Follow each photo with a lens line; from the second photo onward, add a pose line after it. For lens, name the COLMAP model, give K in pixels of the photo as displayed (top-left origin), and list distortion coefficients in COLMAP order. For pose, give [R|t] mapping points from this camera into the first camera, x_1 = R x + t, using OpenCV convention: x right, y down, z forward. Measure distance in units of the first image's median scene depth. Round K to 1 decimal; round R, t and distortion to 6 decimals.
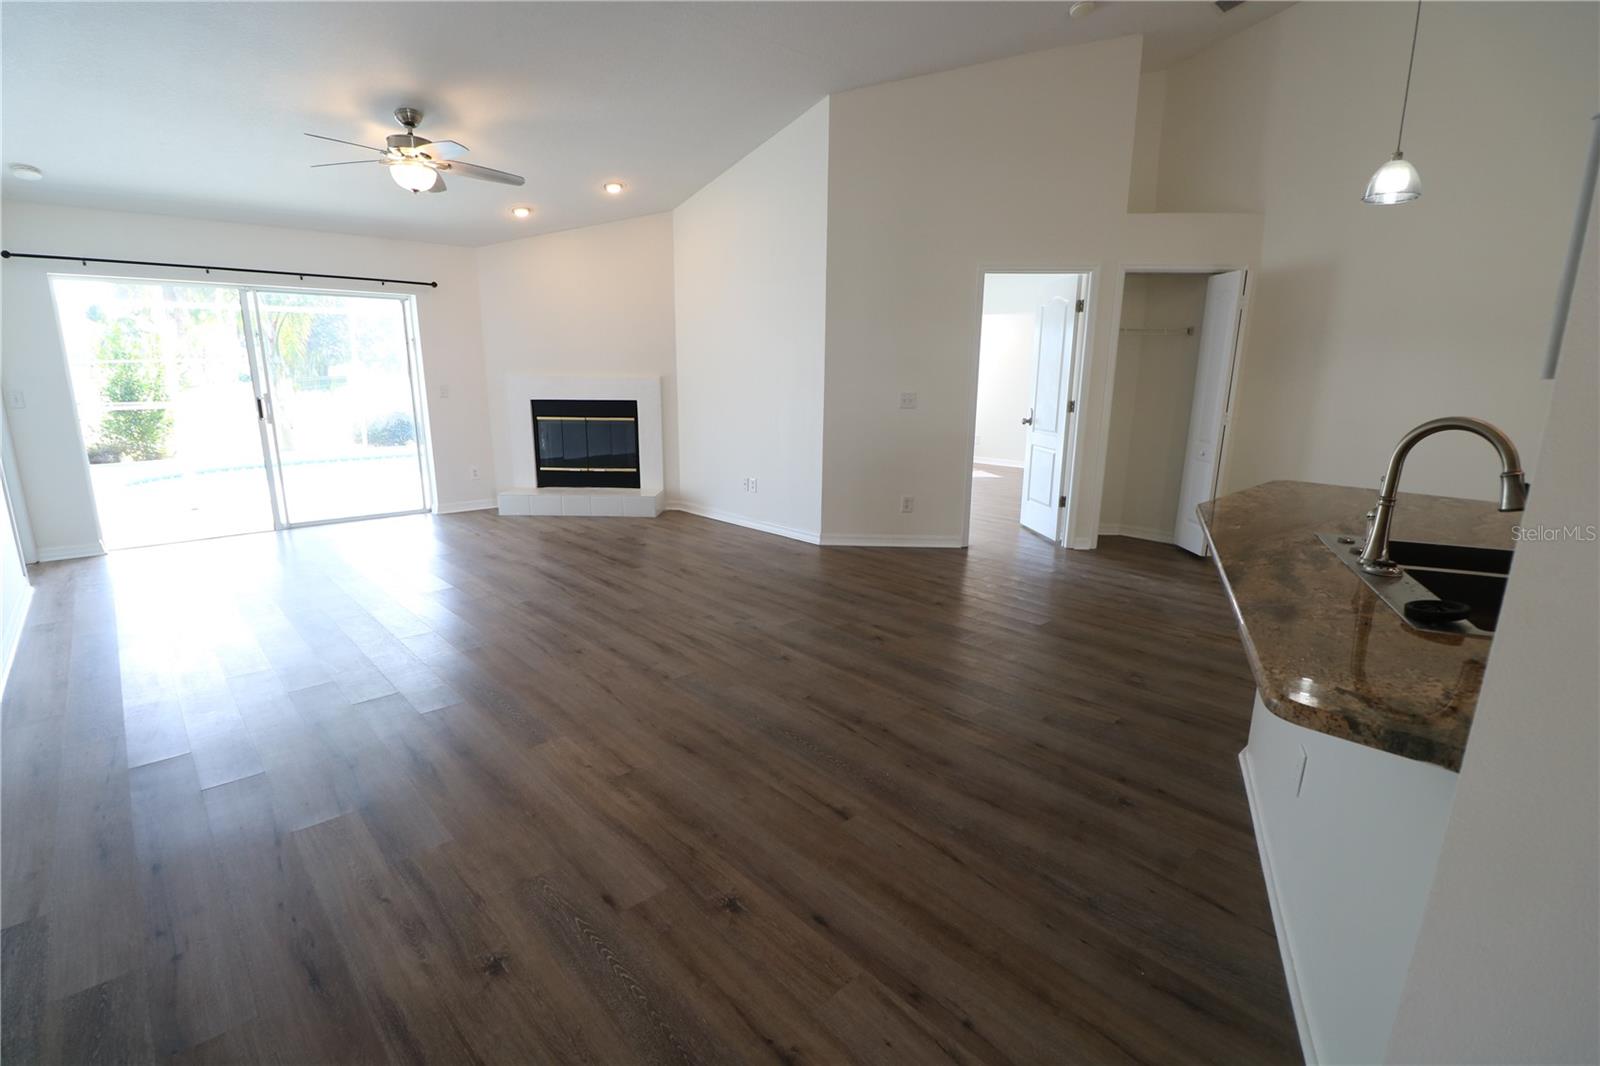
lens RADIAL K [[740.6, 0, 800.6], [0, 740.6, 550.2], [0, 0, 1]] dist [-0.005320, -0.010157]
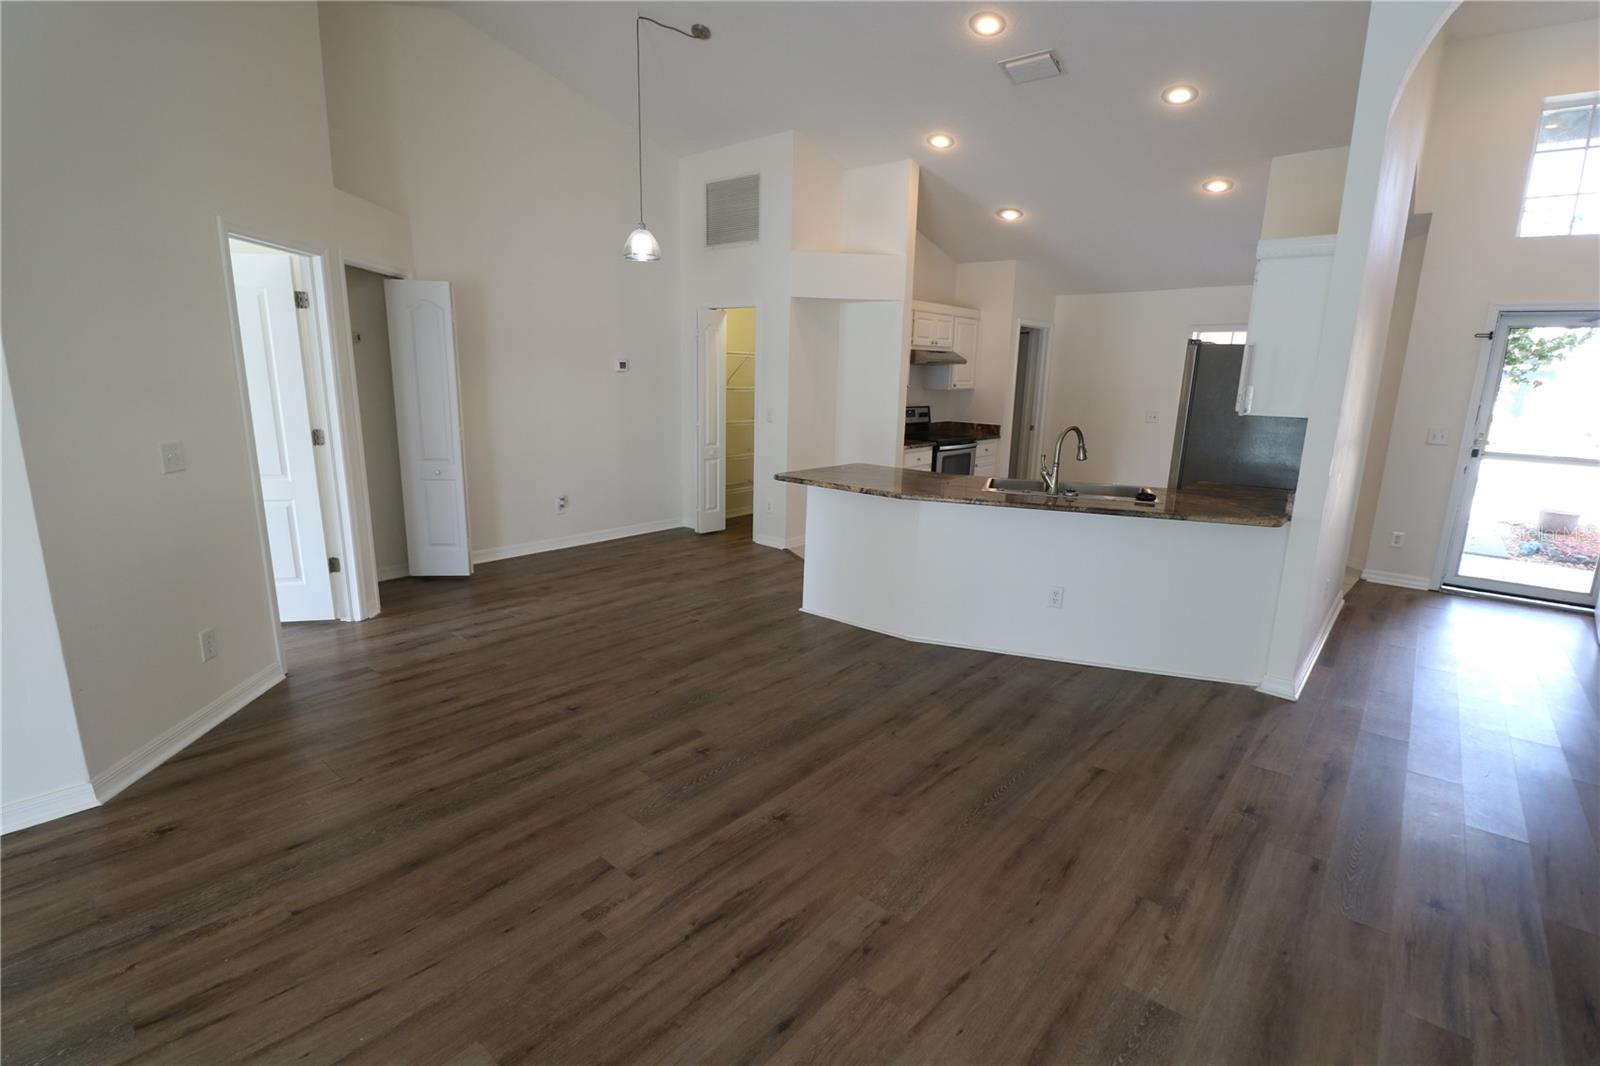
lens RADIAL K [[745.3, 0, 800.0], [0, 745.3, 533.0], [0, 0, 1]] dist [-0.001203, -0.013251]
pose [[-0.117495, -0.224413, 0.967385, -0.338918], [0.212303, 0.945935, 0.245222, -0.148704], [-0.970115, 0.234191, -0.063499, 0.491936]]
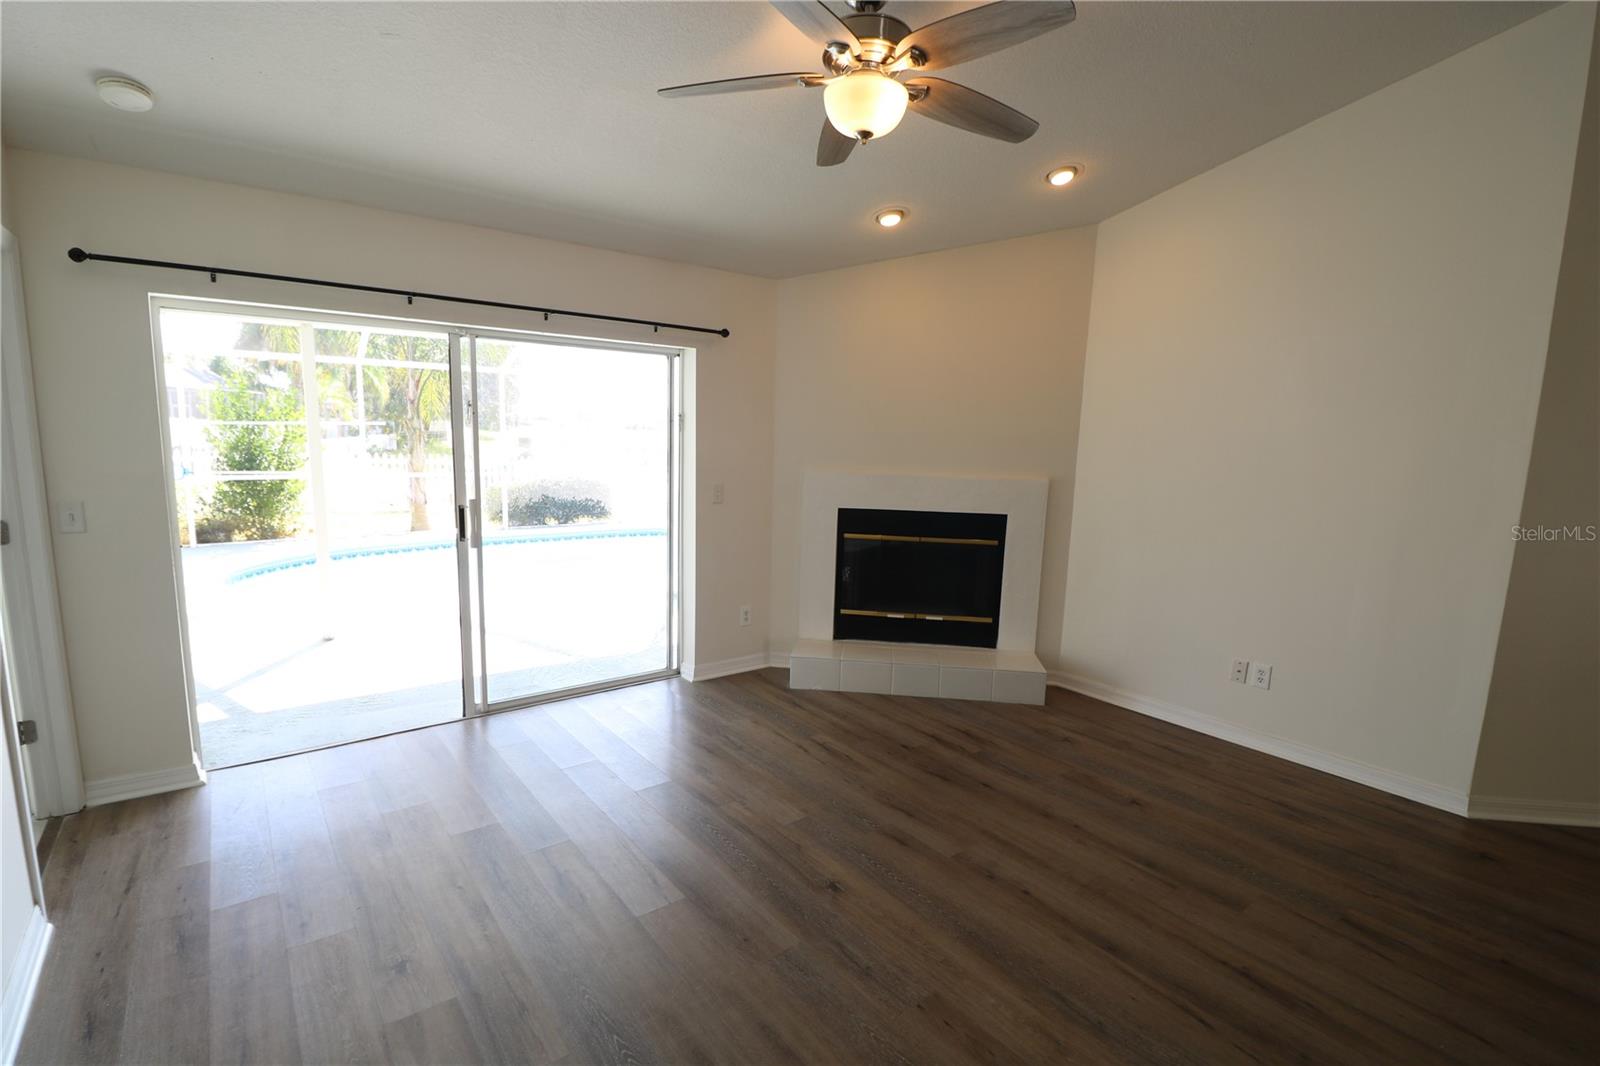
lens RADIAL K [[740.6, 0, 800.6], [0, 740.6, 550.2], [0, 0, 1]] dist [-0.005320, -0.010157]
pose [[0.996003, 0.034332, -0.082460, -0.346102], [-0.040842, 0.996069, -0.078603, -0.114683], [0.079437, 0.081657, 0.993490, 0.353219]]
